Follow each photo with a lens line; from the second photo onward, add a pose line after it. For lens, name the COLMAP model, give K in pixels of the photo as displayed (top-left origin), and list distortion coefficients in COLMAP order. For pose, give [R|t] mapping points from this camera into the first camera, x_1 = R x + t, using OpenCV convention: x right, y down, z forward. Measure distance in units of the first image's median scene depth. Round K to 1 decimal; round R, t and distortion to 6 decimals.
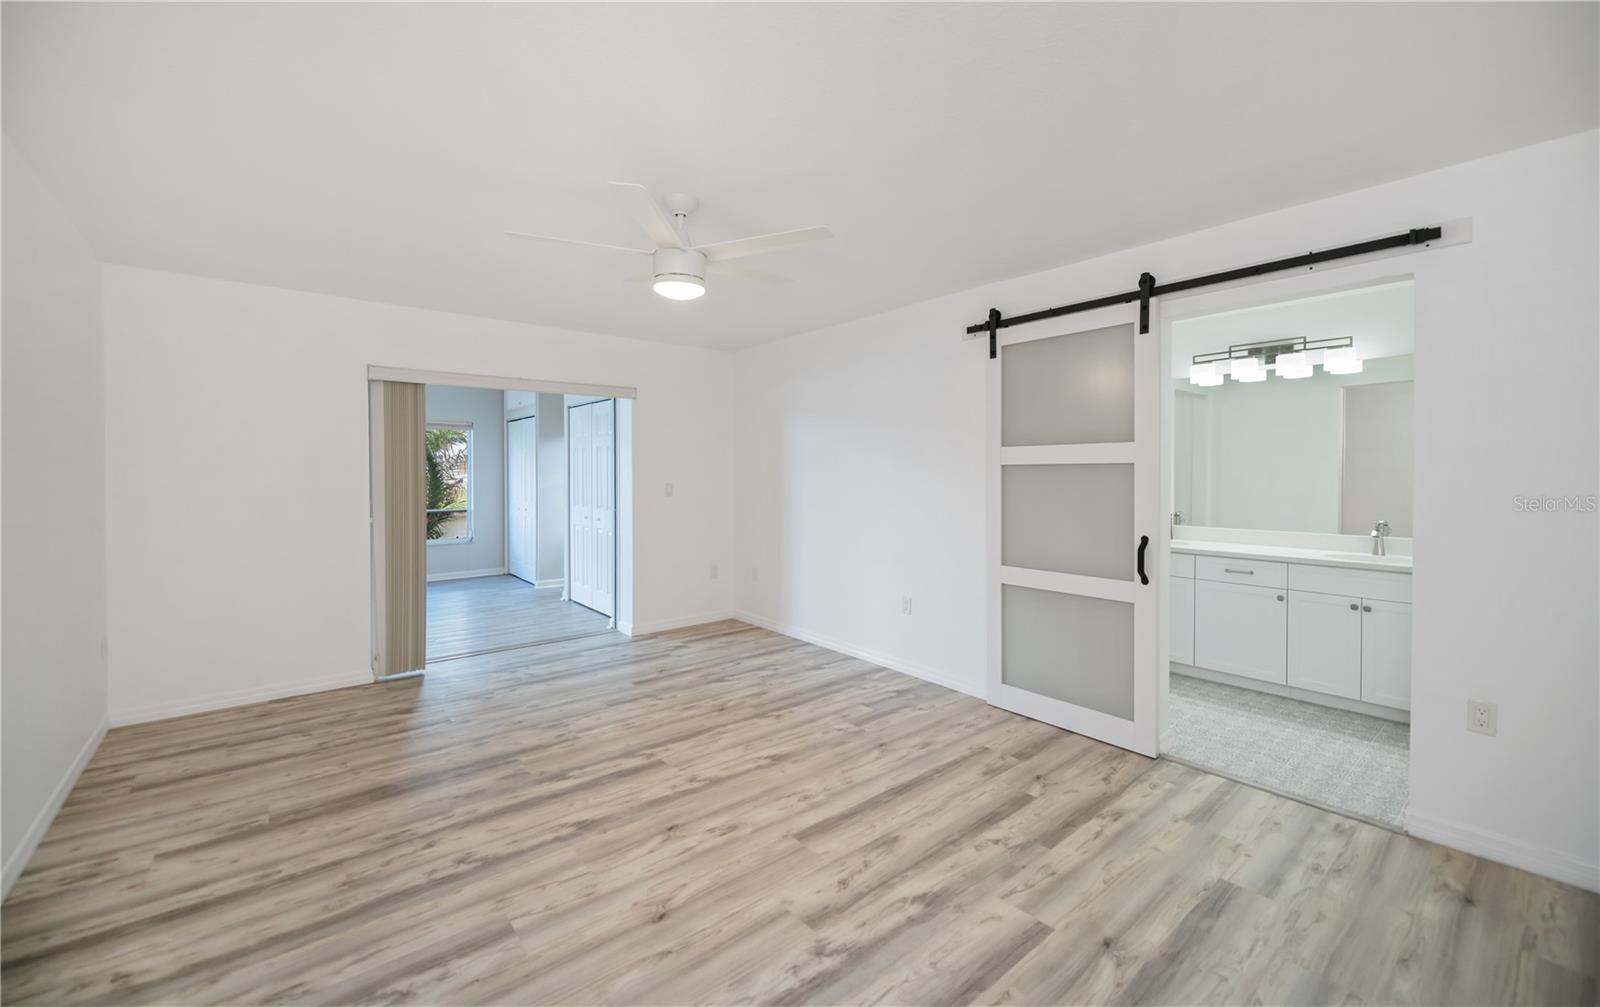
lens RADIAL K [[637.6, 0, 797.9], [0, 637.6, 498.9], [0, 0, 1]] dist [0.000678, 0.000411]
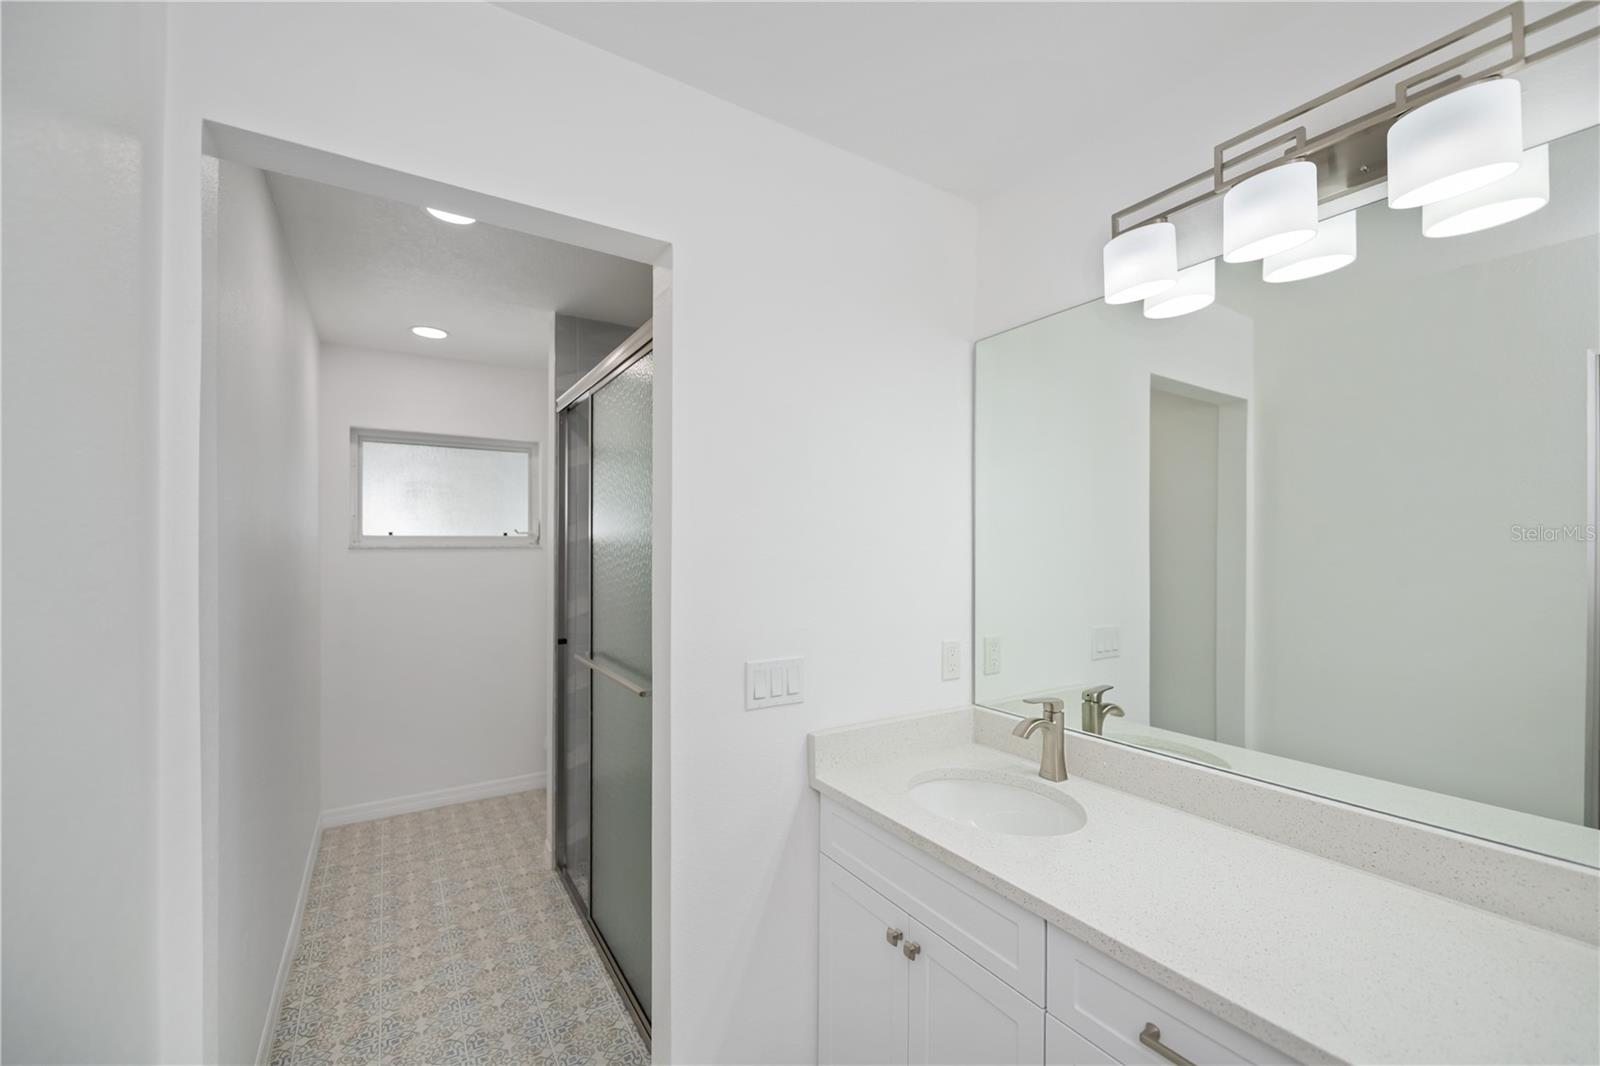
lens RADIAL K [[644.4, 0, 800.1], [0, 644.4, 538.1], [0, 0, 1]] dist [-0.000855, -0.000072]
pose [[0.993216, -0.001483, -0.116277, 0.524366], [-0.003879, 0.998940, -0.045873, -0.044585], [0.116221, 0.046012, 0.992157, 0.696231]]
